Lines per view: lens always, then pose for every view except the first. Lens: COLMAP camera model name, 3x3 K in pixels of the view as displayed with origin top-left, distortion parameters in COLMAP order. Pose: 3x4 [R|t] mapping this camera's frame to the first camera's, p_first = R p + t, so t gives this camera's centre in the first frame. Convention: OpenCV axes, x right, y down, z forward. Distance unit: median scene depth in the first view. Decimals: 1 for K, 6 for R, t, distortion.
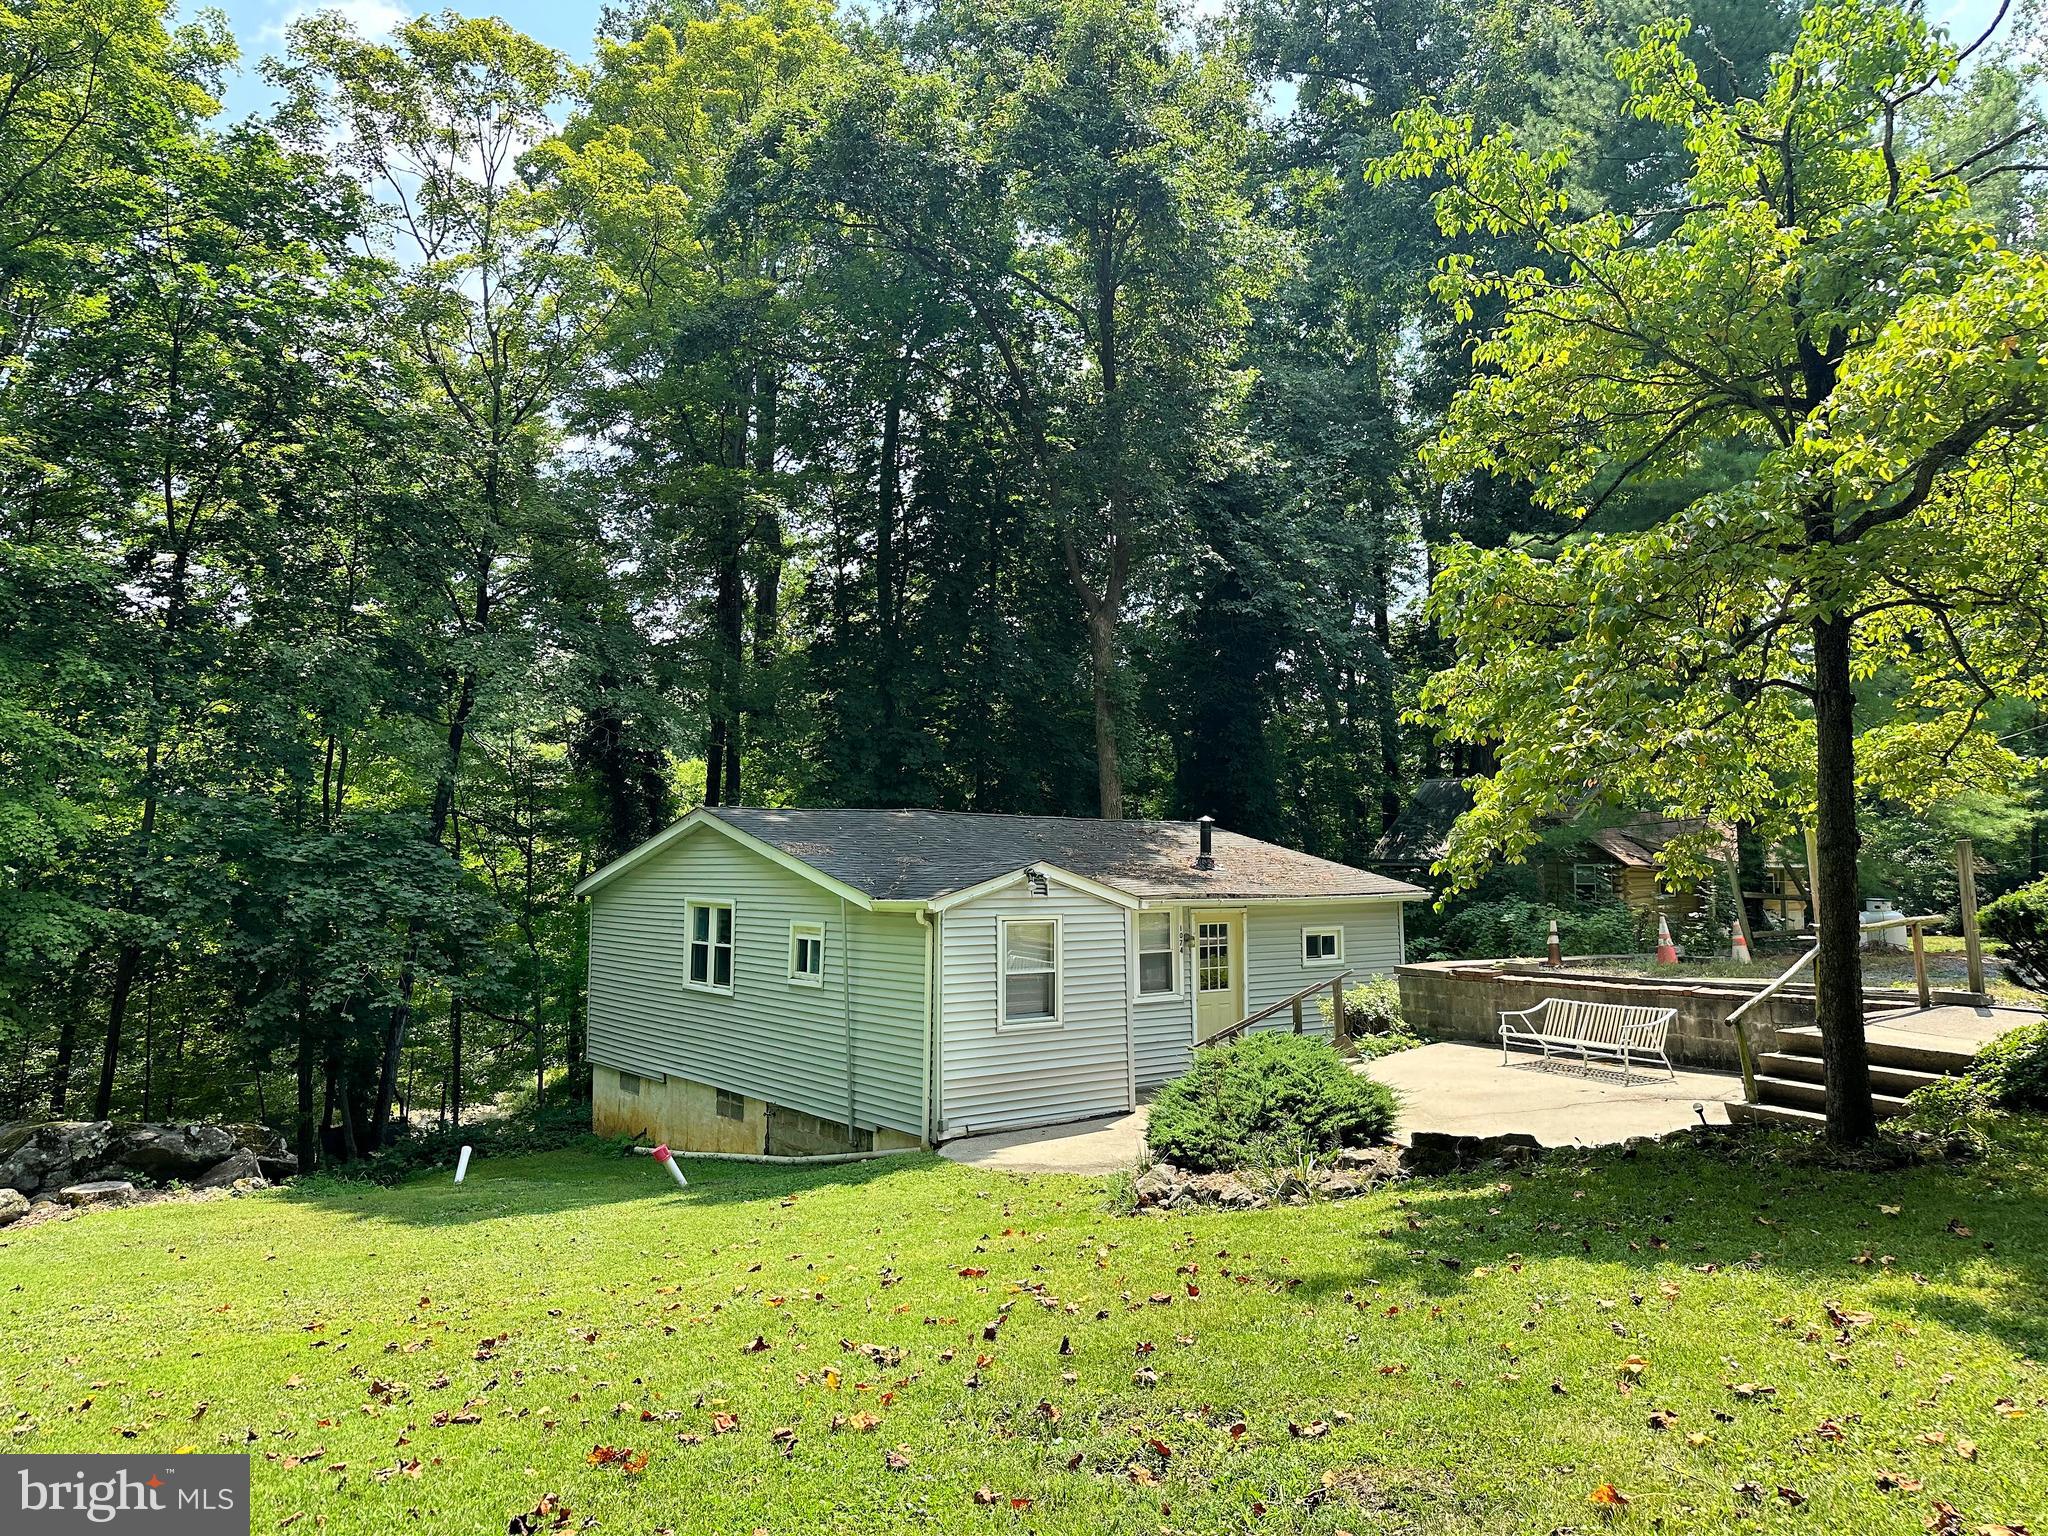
lens RADIAL K [[1504.7, 0, 1026.4], [0, 1504.7, 718.1], [0, 0, 1]] dist [0.083270, -0.086415]
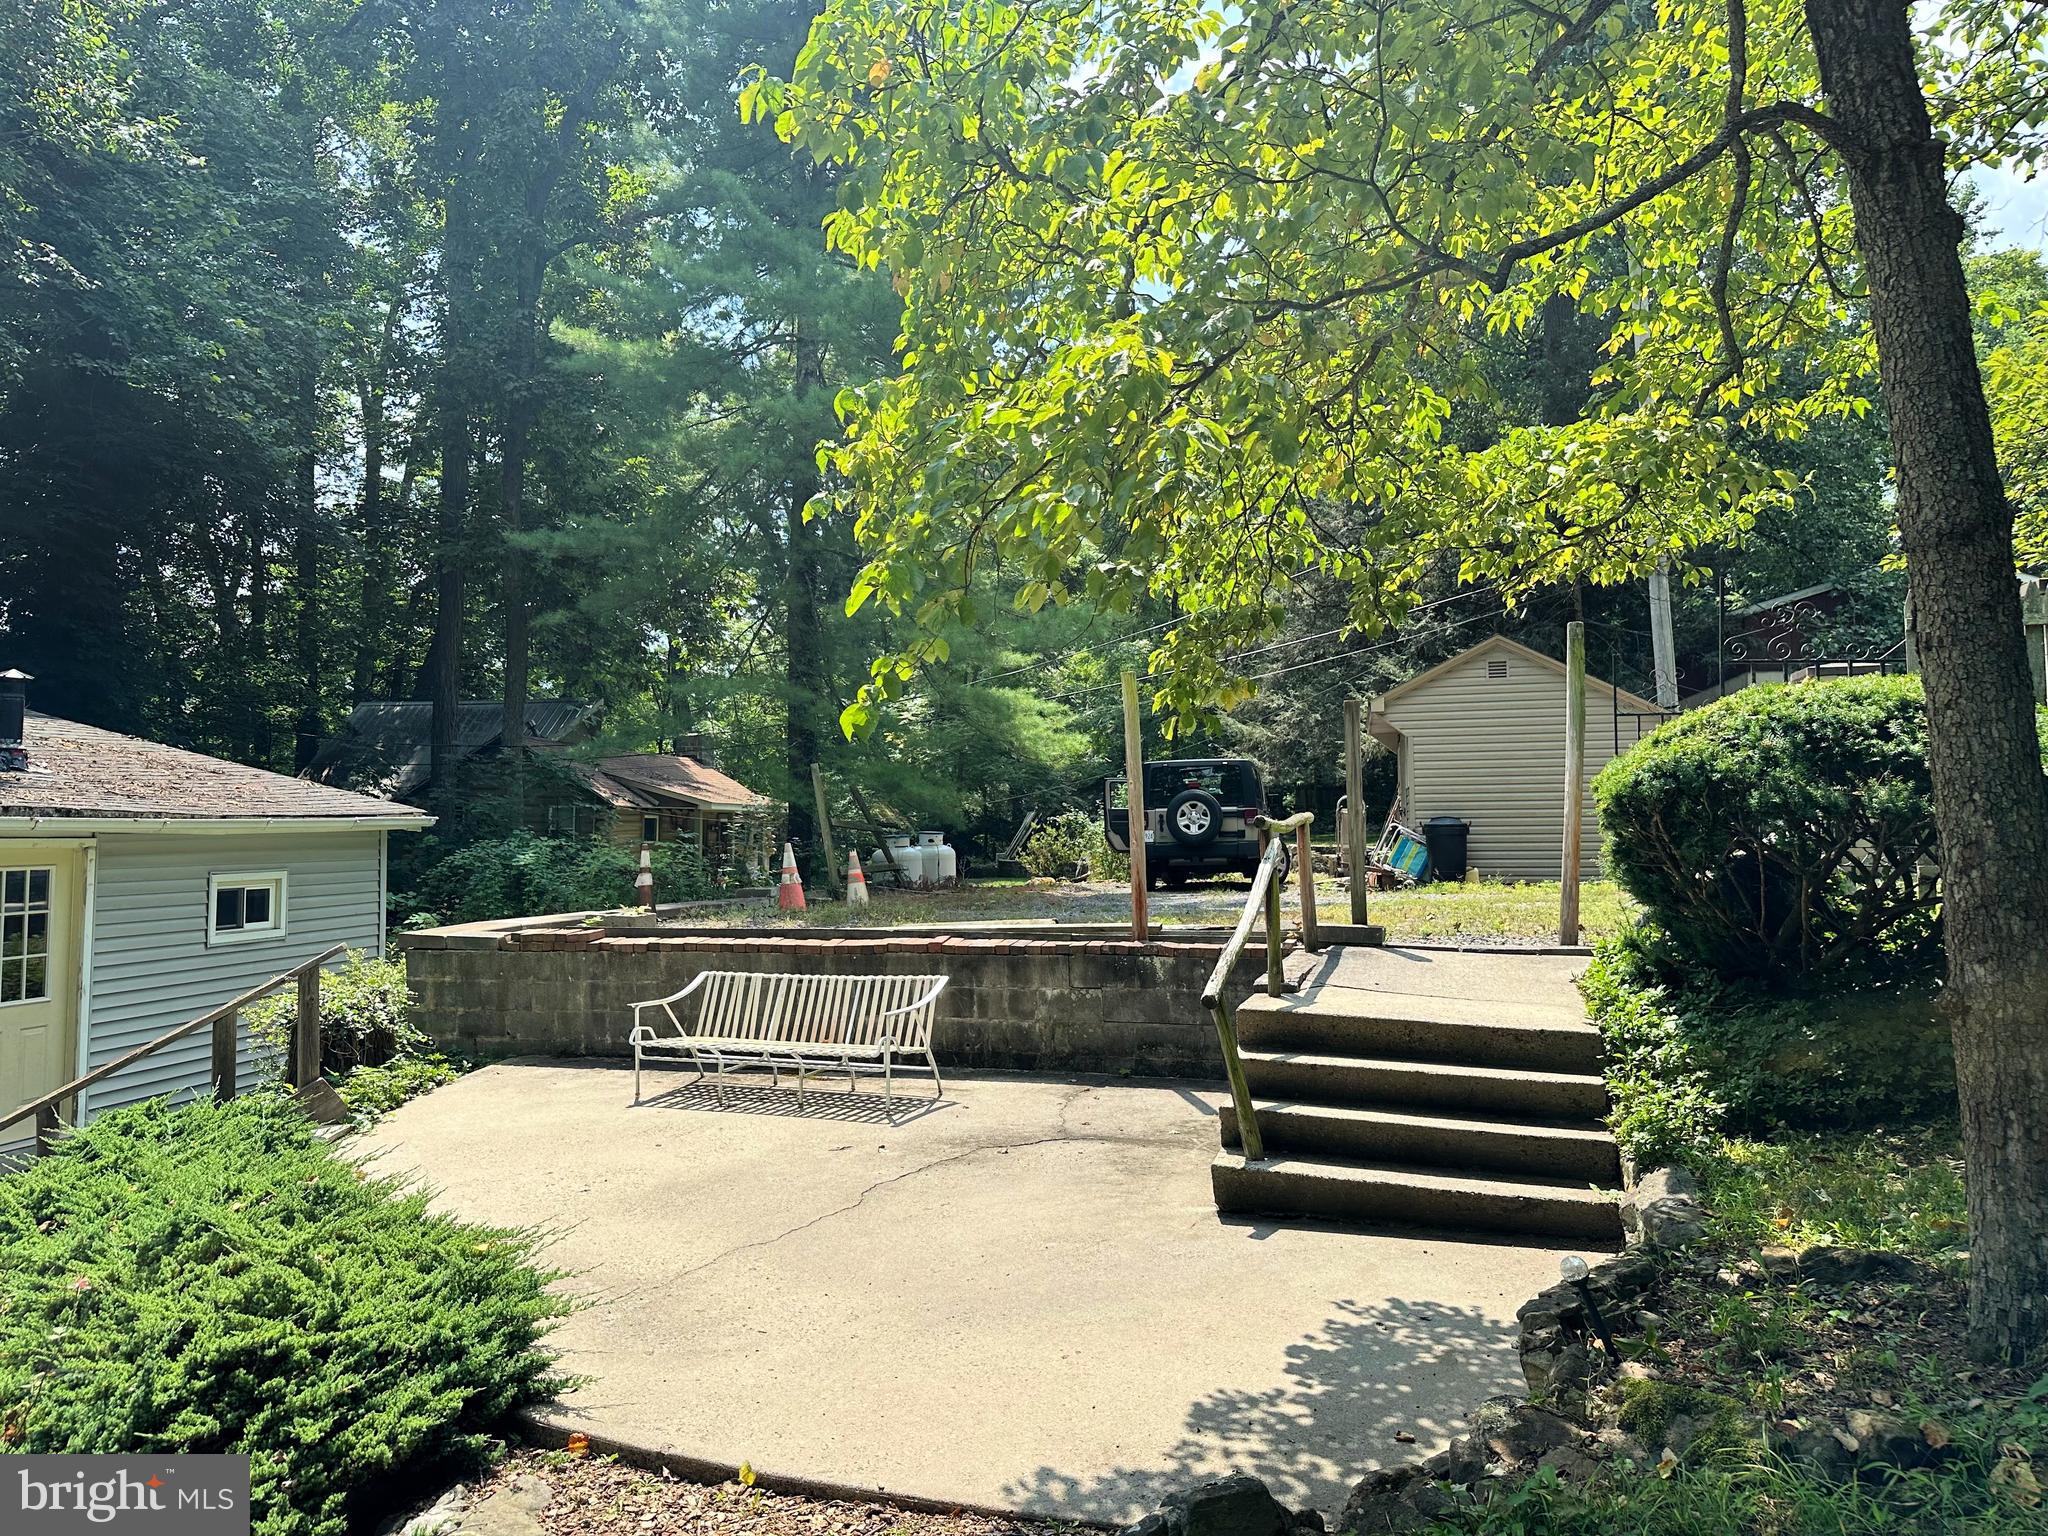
lens RADIAL K [[1504.7, 0, 1026.4], [0, 1504.7, 718.1], [0, 0, 1]] dist [0.083270, -0.086415]
pose [[0.769262, 0.042074, 0.637546, 0.066532], [-0.056512, 0.998399, 0.002300, 0.079351], [-0.636429, -0.037799, 0.770409, 0.479543]]
